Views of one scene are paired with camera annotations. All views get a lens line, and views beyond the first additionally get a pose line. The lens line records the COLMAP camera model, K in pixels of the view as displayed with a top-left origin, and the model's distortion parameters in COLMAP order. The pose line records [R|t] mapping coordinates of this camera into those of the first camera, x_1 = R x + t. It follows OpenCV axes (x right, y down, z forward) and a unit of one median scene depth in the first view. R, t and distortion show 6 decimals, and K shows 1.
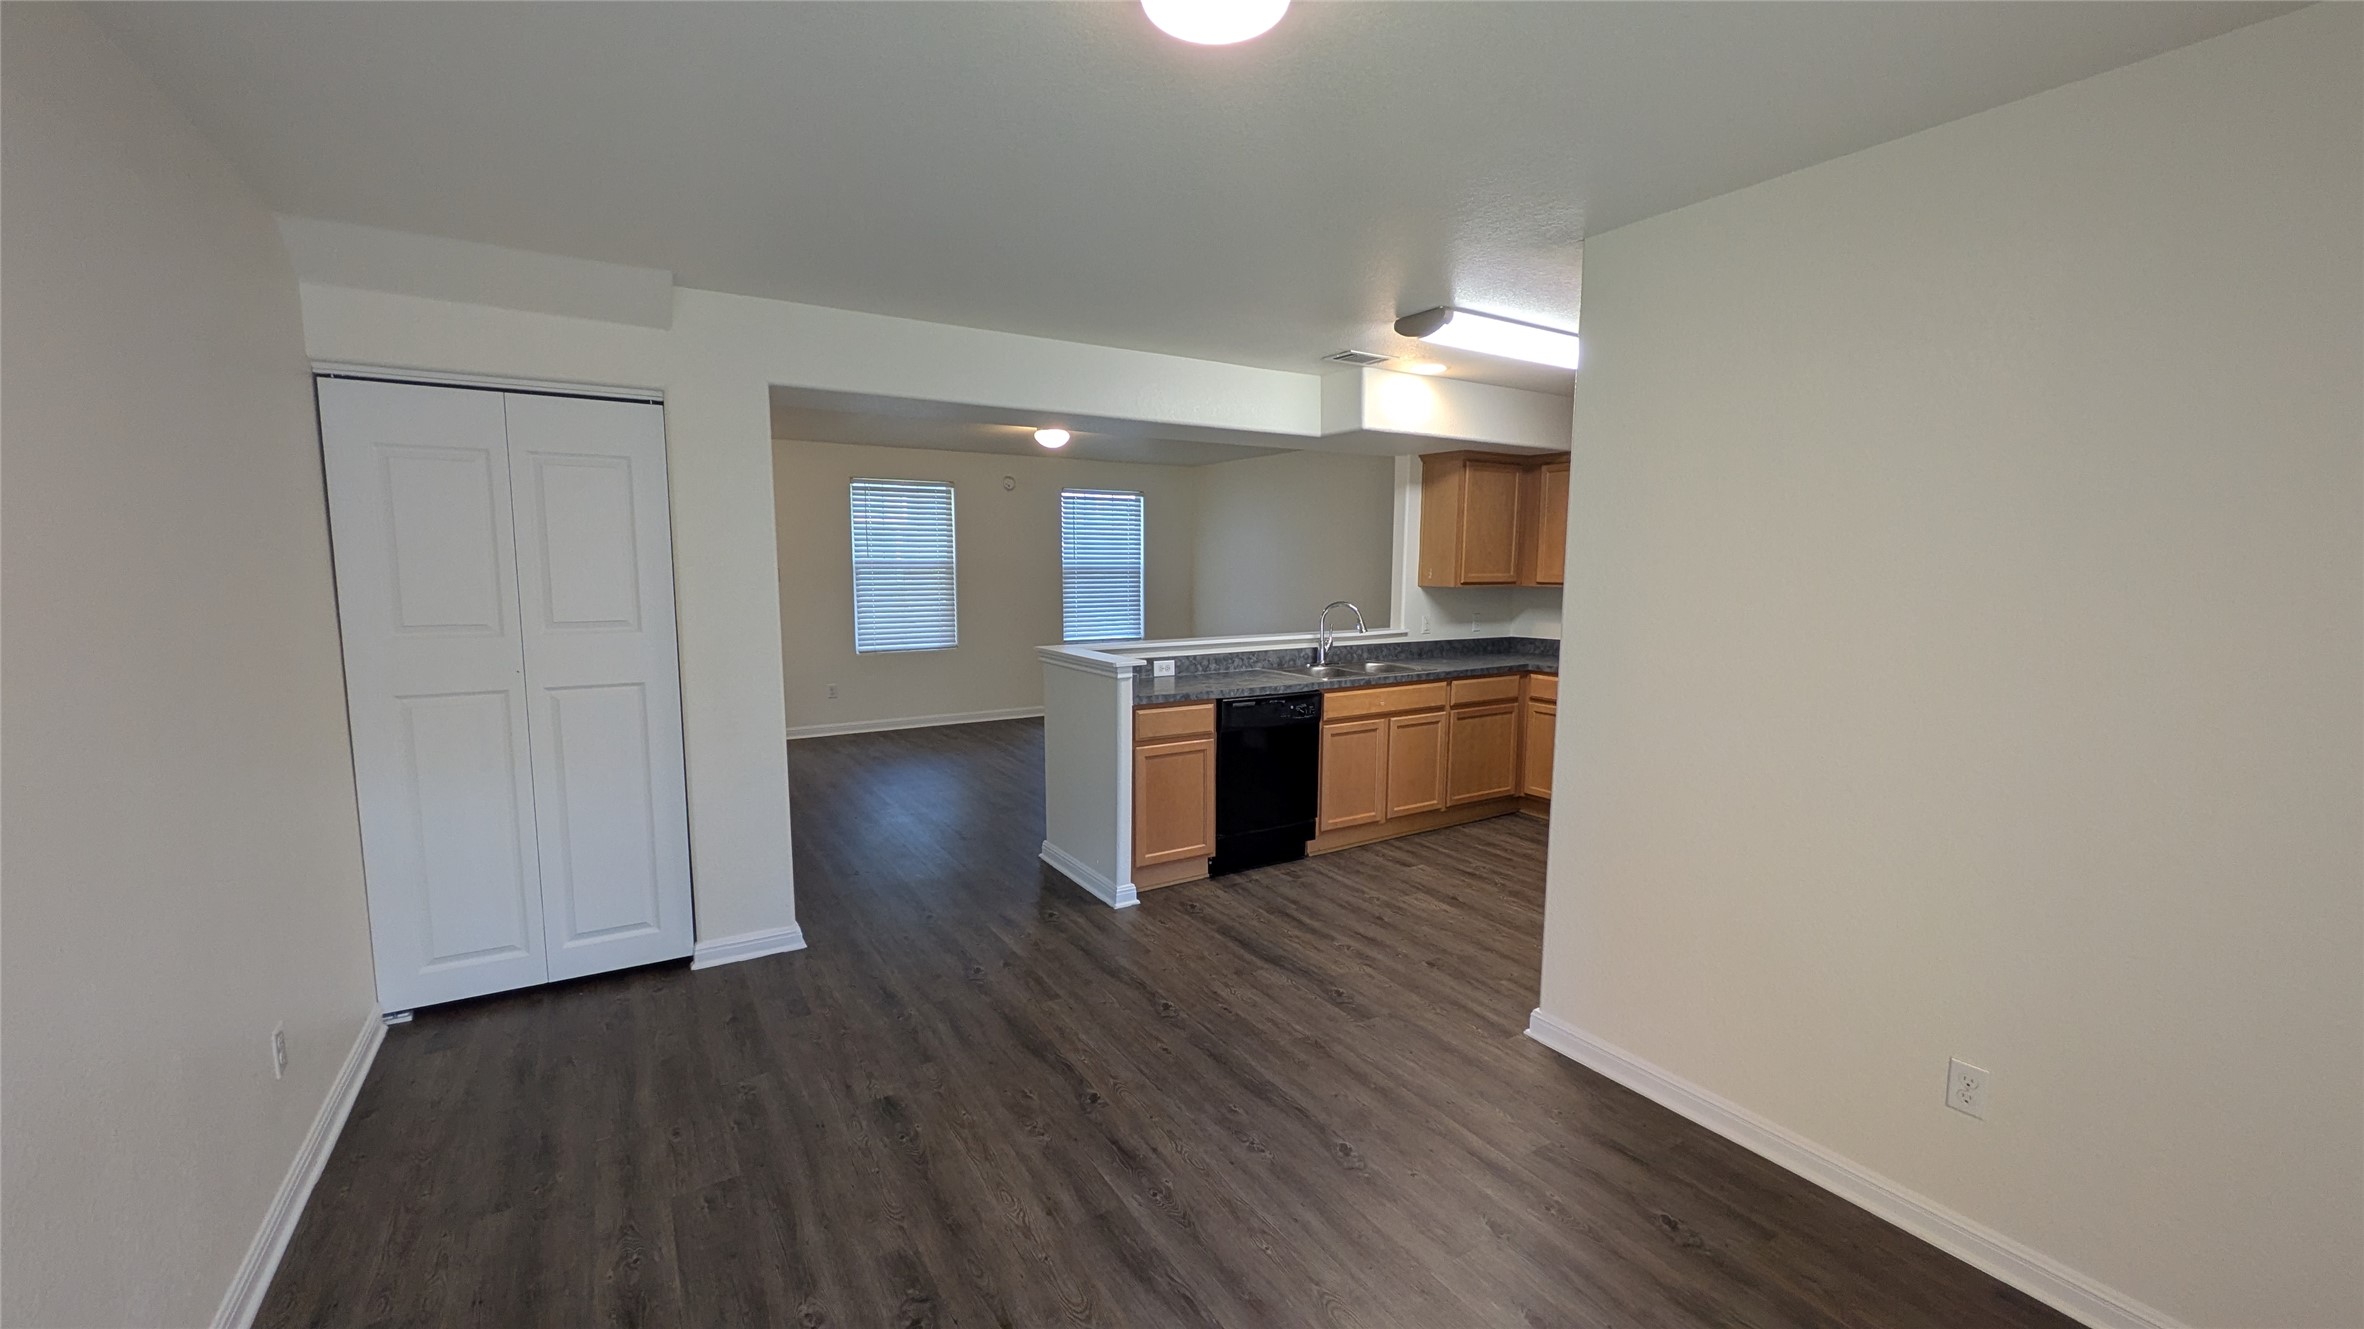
lens RADIAL K [[923.9, 0, 1181.0], [0, 923.9, 661.0], [0, 0, 1]] dist [0.002526, -0.000083]
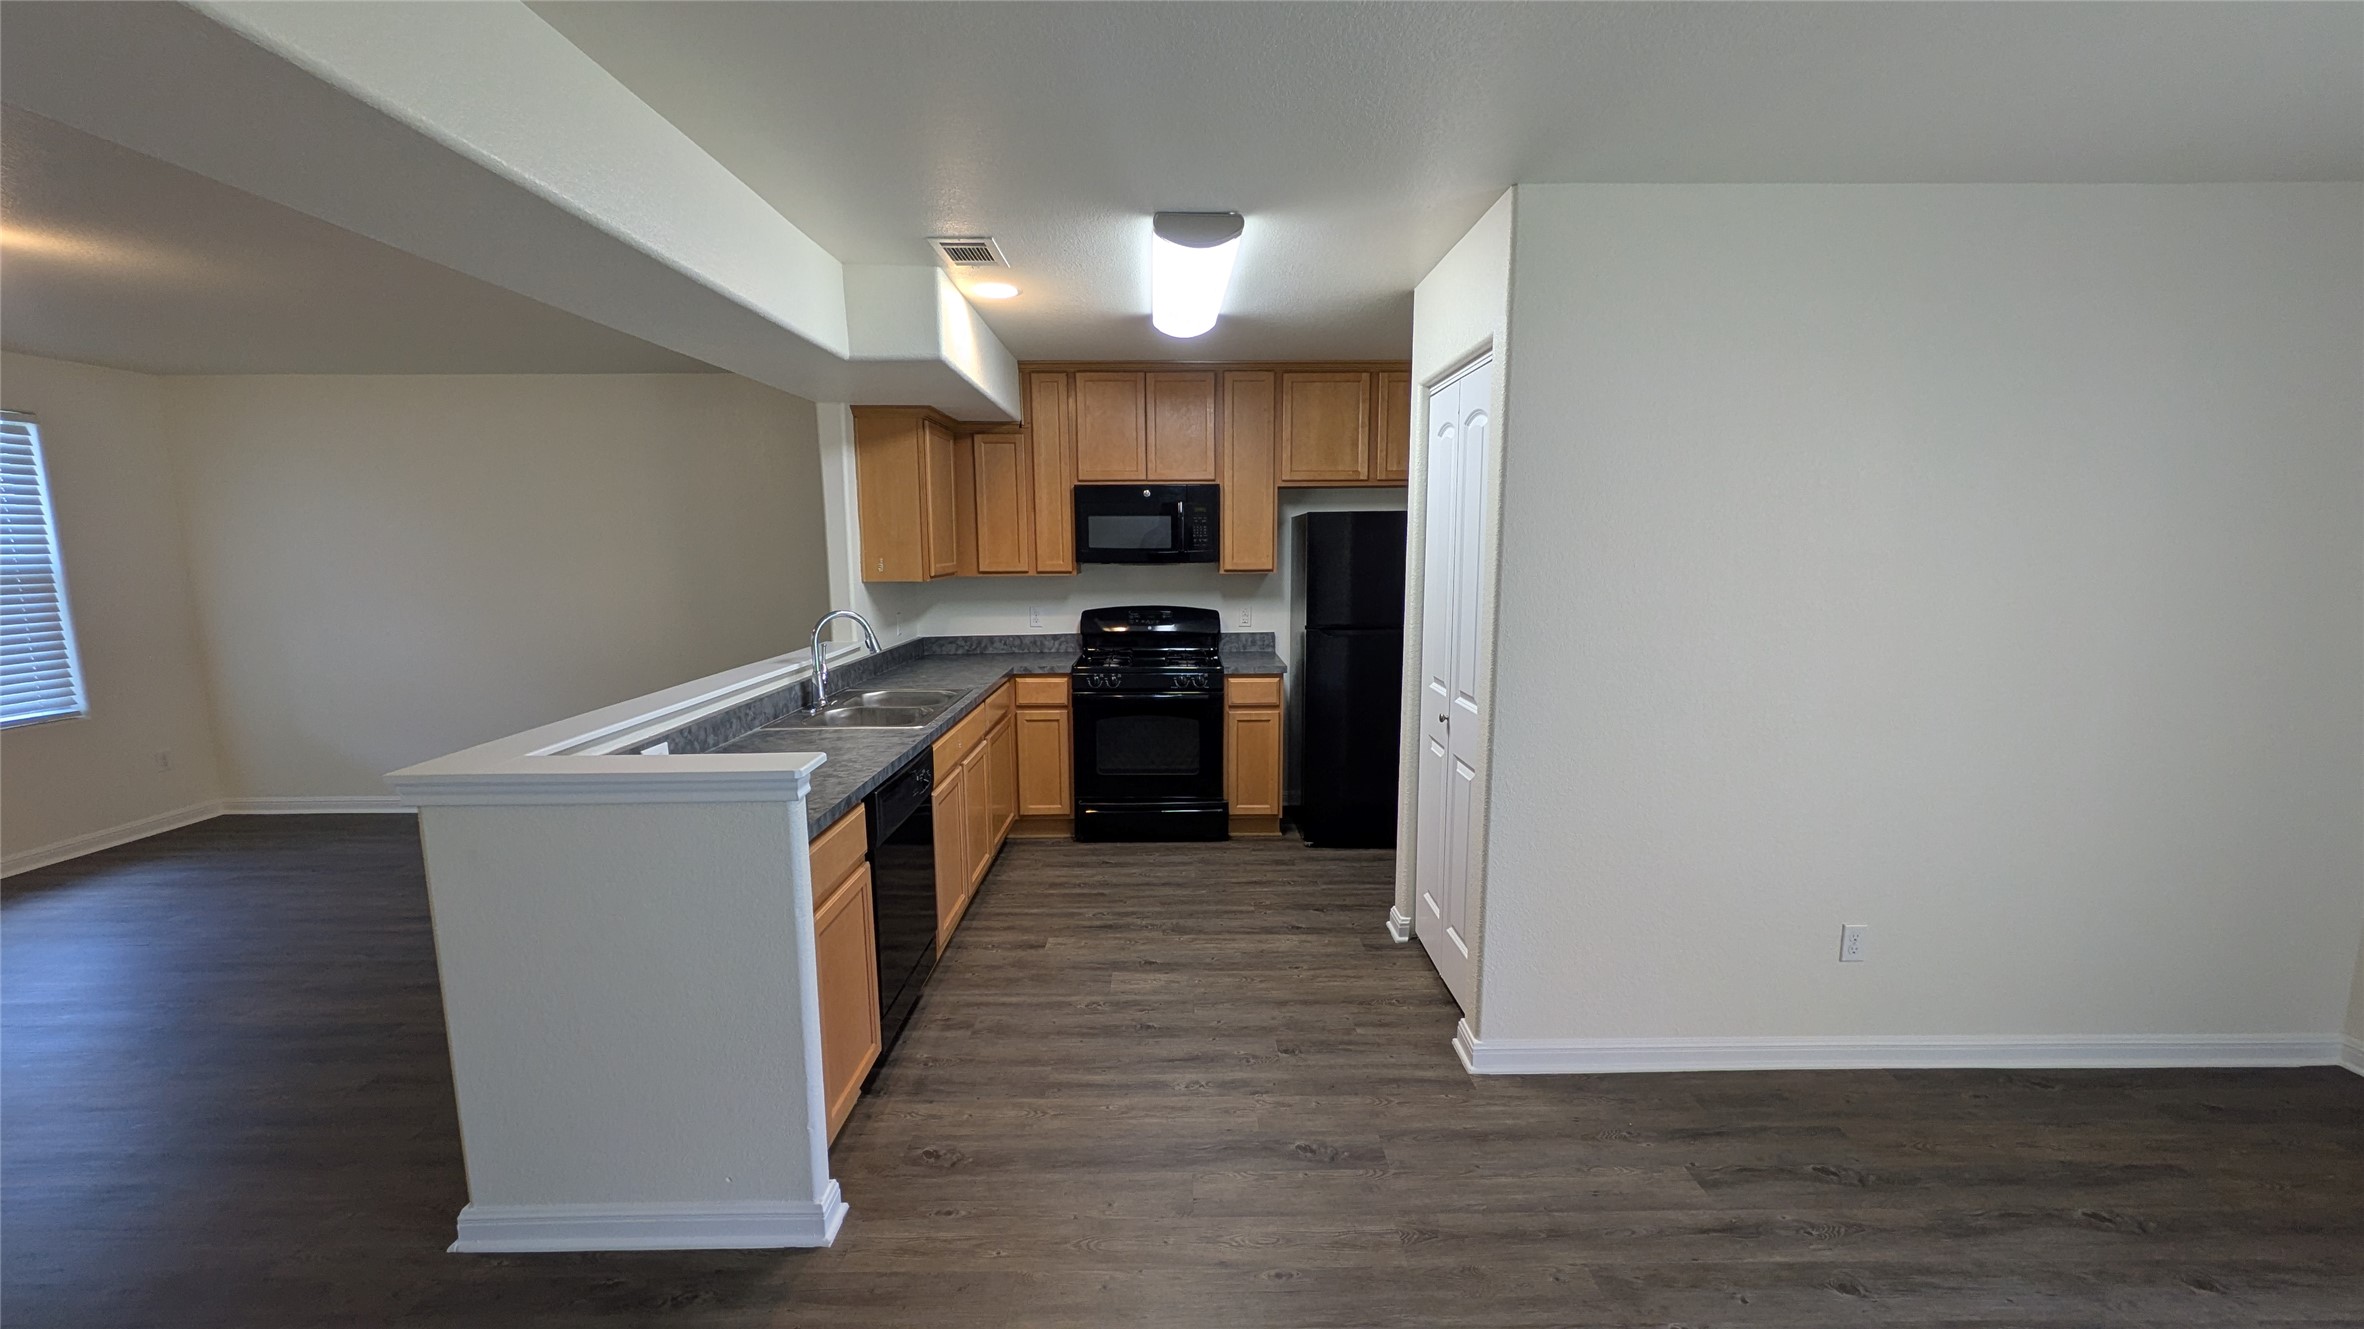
lens RADIAL K [[923.9, 0, 1183.9], [0, 923.9, 662.7], [0, 0, 1]] dist [0.002526, -0.000083]
pose [[0.516061, -0.118031, 0.848381, -0.321935], [0.101242, 0.991923, 0.076417, -0.059807], [-0.850548, 0.046455, 0.523842, 0.493118]]
